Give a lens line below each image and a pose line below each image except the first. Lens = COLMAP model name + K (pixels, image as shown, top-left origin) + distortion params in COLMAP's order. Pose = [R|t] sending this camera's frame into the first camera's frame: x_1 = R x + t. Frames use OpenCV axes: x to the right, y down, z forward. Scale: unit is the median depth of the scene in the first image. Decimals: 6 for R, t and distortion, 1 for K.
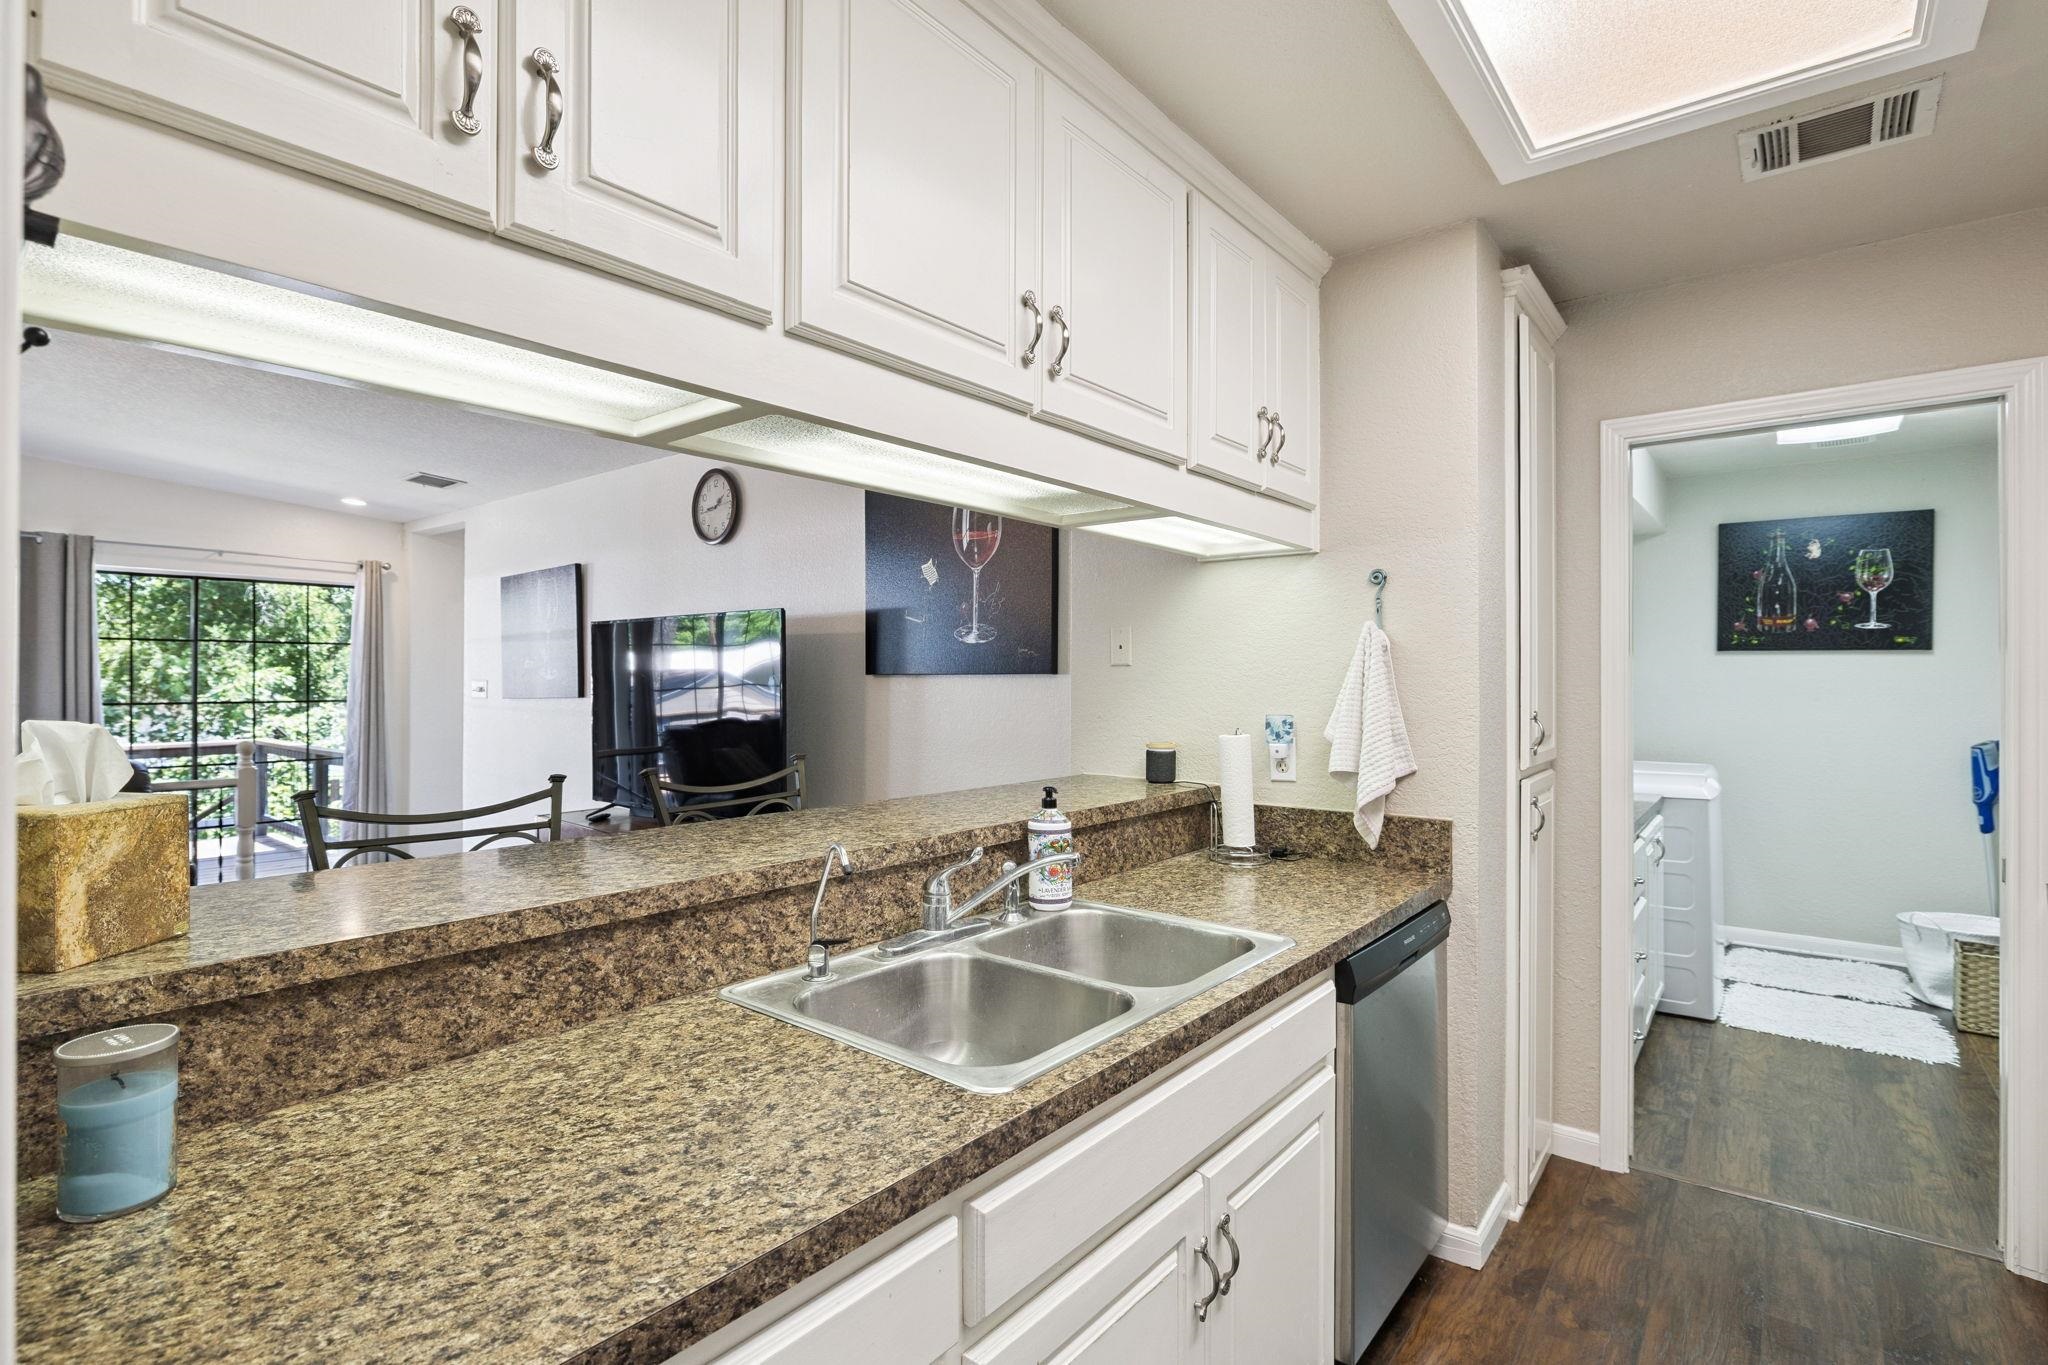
lens RADIAL K [[962.2, 0, 1023.0], [0, 962.2, 688.0], [0, 0, 1]] dist [-0.000607, -0.000326]
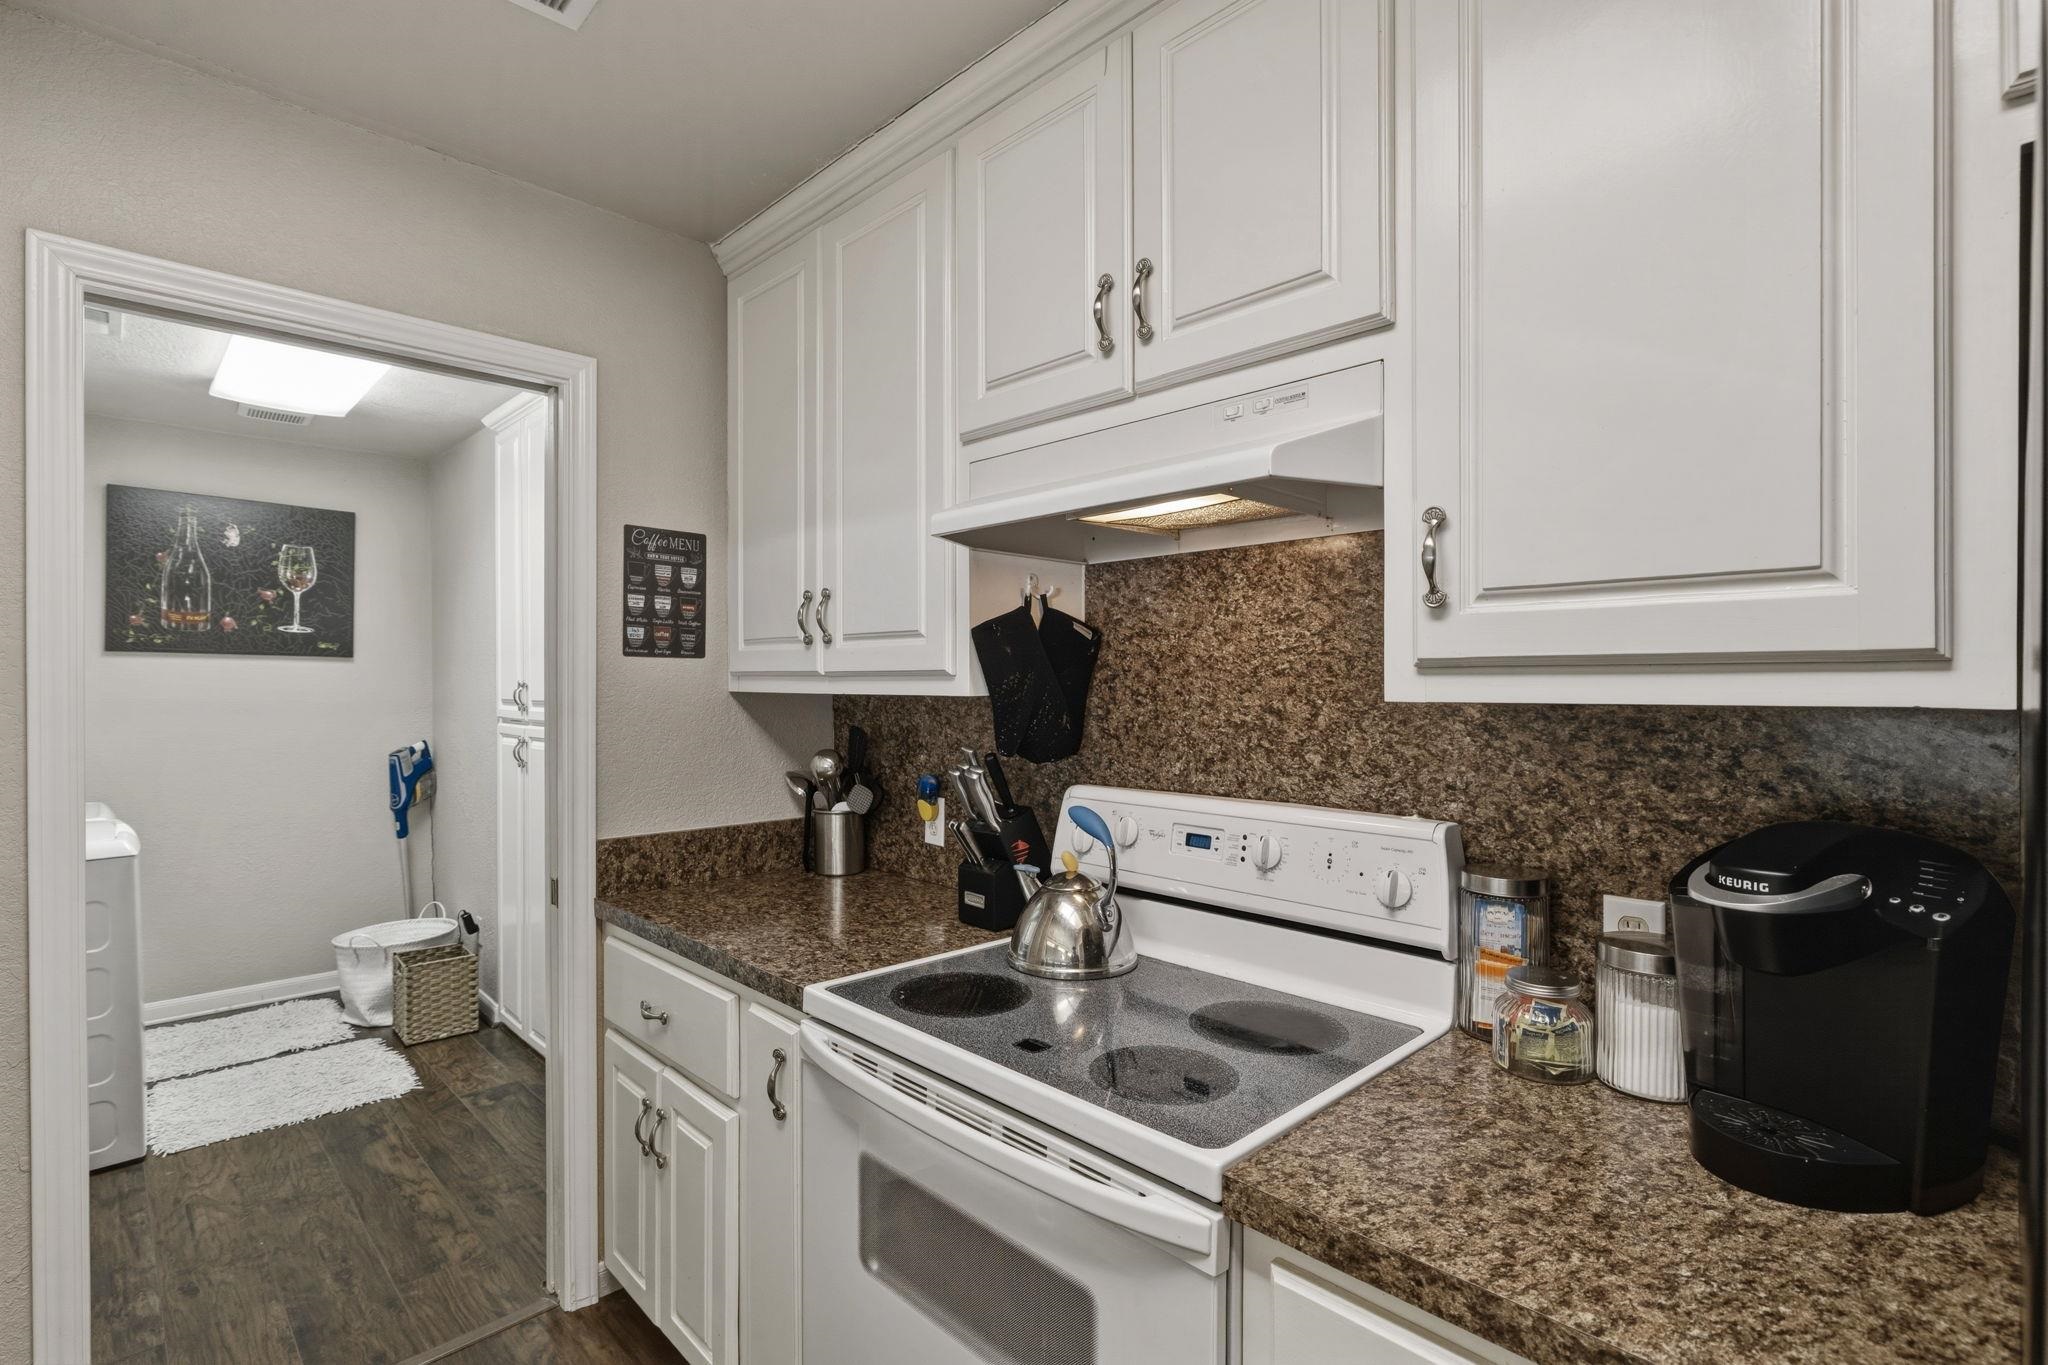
lens RADIAL K [[962.2, 0, 1023.0], [0, 962.2, 688.0], [0, 0, 1]] dist [-0.000607, -0.000326]
pose [[0.129348, -0.001144, 0.991599, 0.068755], [0.009958, 0.999950, -0.000146, -0.002110], [-0.991549, 0.009893, 0.129352, 0.201461]]
